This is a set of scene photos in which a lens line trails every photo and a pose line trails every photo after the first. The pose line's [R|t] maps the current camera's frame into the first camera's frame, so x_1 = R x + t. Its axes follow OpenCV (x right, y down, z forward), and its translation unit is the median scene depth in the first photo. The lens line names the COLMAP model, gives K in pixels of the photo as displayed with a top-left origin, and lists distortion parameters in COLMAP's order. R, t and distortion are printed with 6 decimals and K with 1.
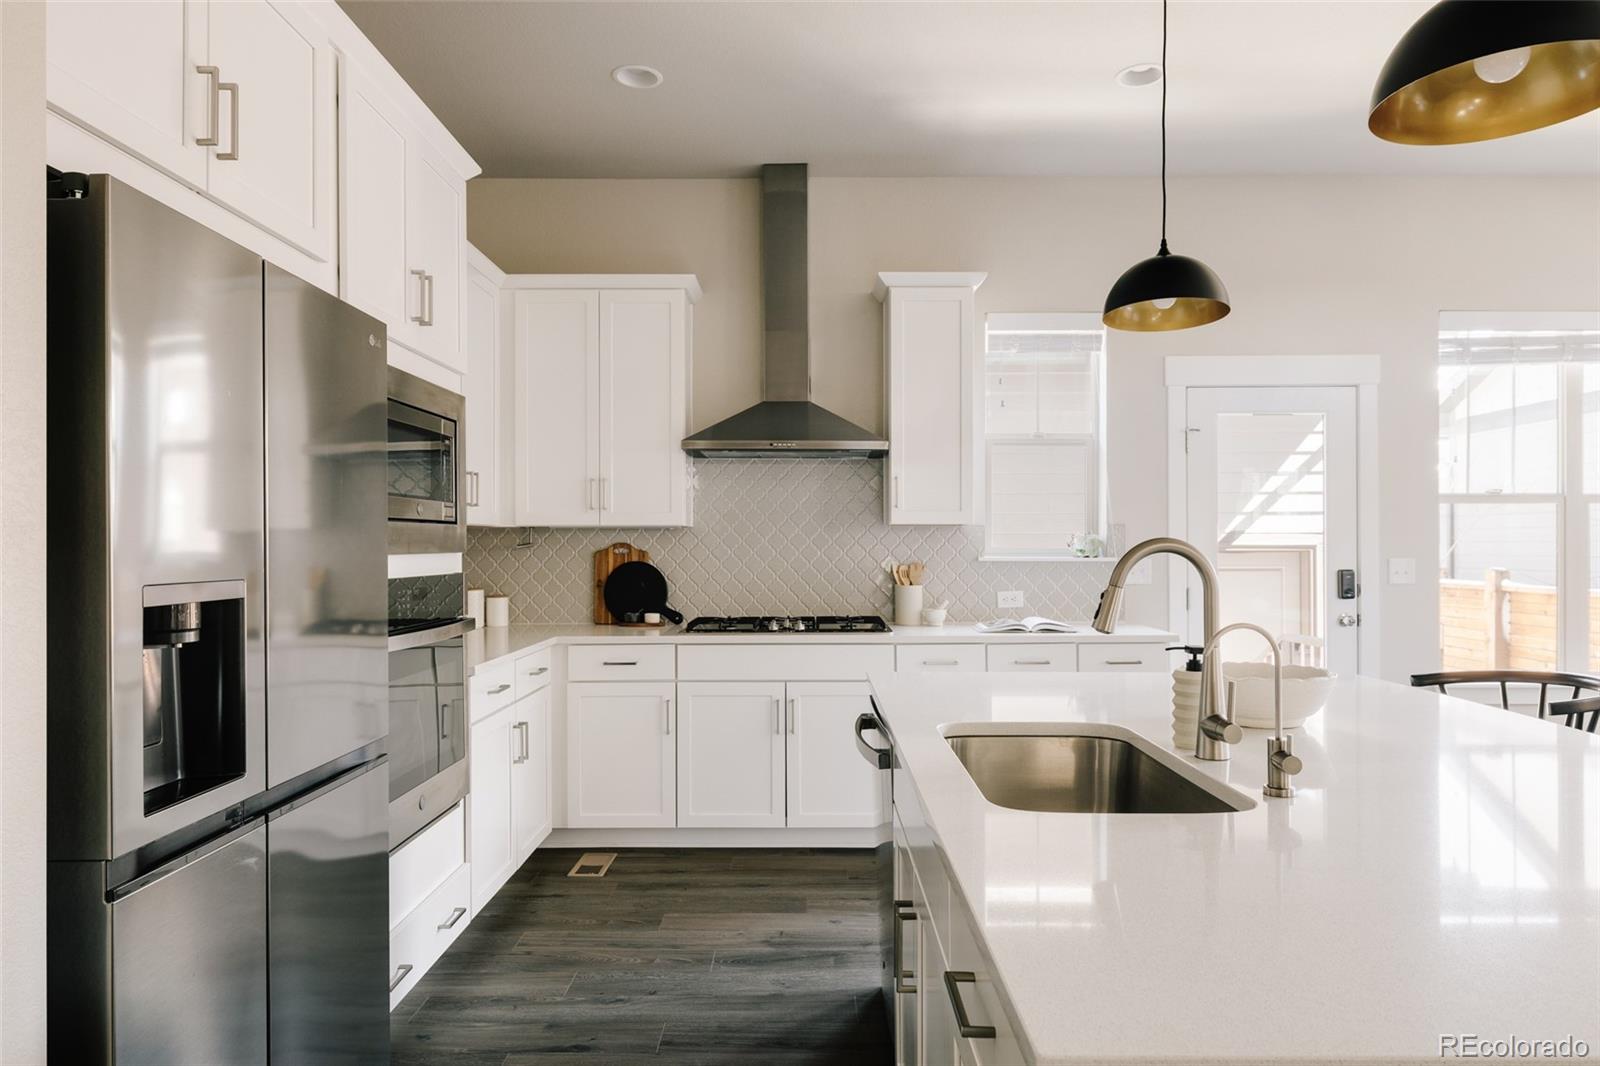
lens RADIAL K [[1003.5, 0, 807.1], [0, 1003.5, 536.7], [0, 0, 1]] dist [0.013469, 0.000636]
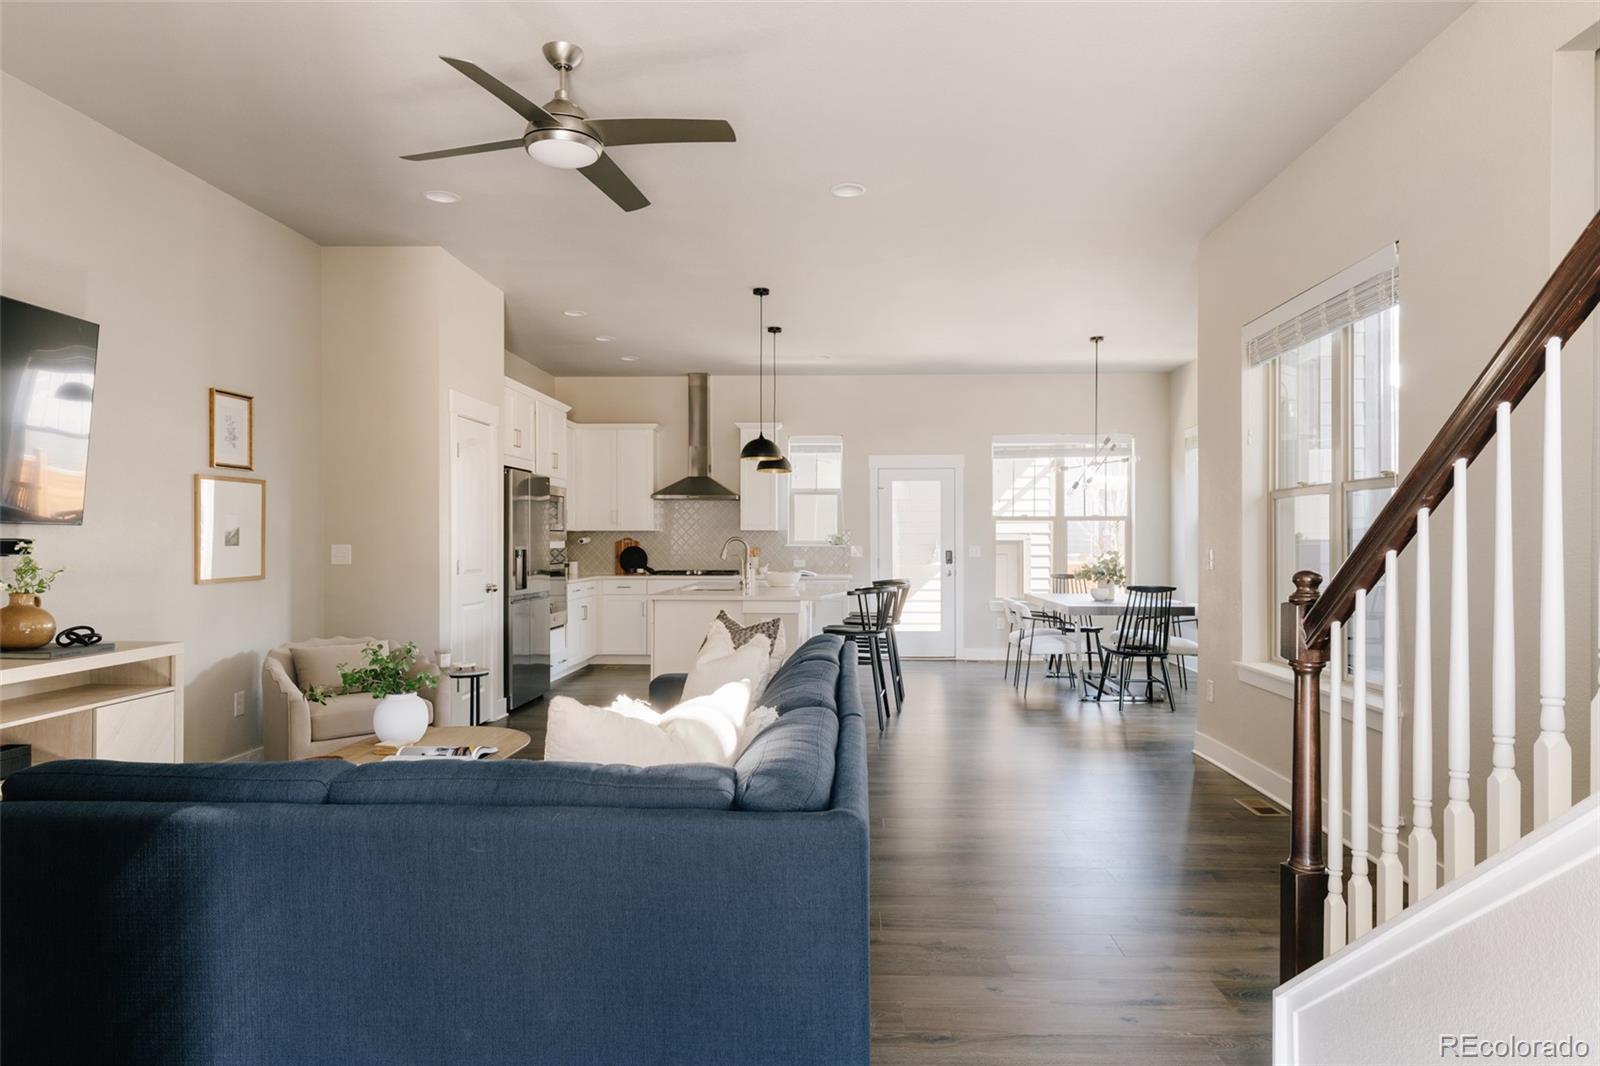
lens RADIAL K [[961.4, 0, 802.8], [0, 961.4, 529.5], [0, 0, 1]] dist [0.005982, 0.003193]
pose [[0.998989, 0.002013, -0.044904, 0.310131], [-0.002213, 0.999988, -0.004401, -0.004204], [0.044895, 0.004495, 0.998982, -1.158441]]
